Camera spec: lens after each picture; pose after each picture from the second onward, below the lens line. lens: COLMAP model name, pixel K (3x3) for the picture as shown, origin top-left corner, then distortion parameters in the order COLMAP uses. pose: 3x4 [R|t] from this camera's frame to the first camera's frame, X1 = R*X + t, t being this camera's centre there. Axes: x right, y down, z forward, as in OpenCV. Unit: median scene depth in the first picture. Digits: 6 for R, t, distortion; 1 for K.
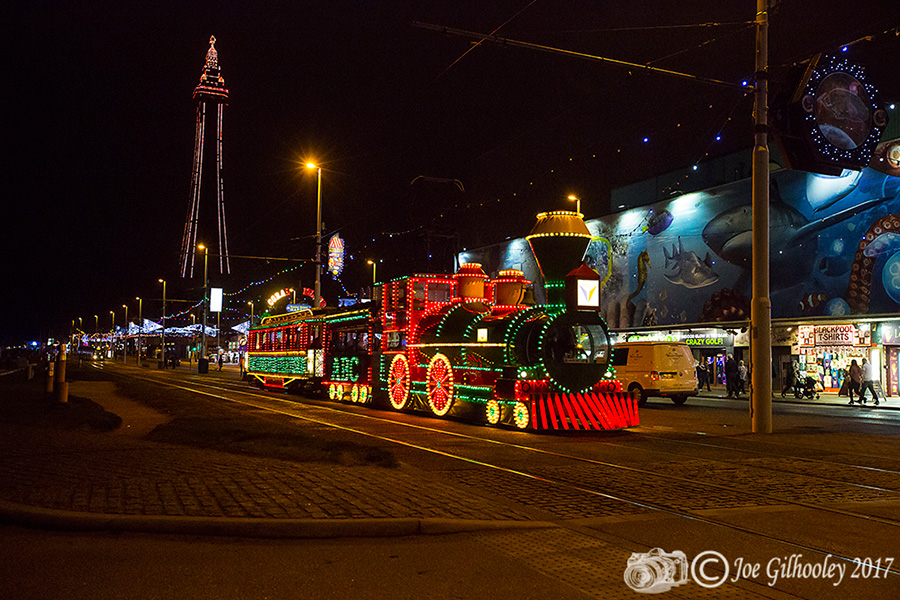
lens RADIAL K [[894.8, 0, 450.0], [0, 894.8, 300.0], [0, 0, 1]] dist [0.061012, 0.006899]
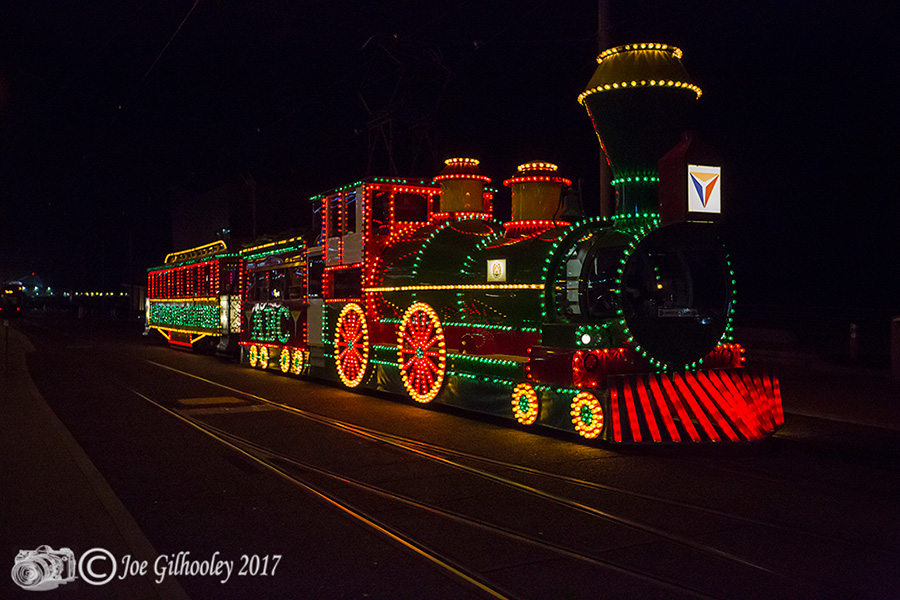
lens RADIAL K [[894.8, 0, 450.0], [0, 894.8, 300.0], [0, 0, 1]] dist [0.061012, 0.006899]
pose [[0.997521, -0.015661, 0.068600, -0.032064], [0.011158, 0.997788, 0.065535, 0.017947], [-0.069475, -0.064607, 0.995489, 0.377039]]
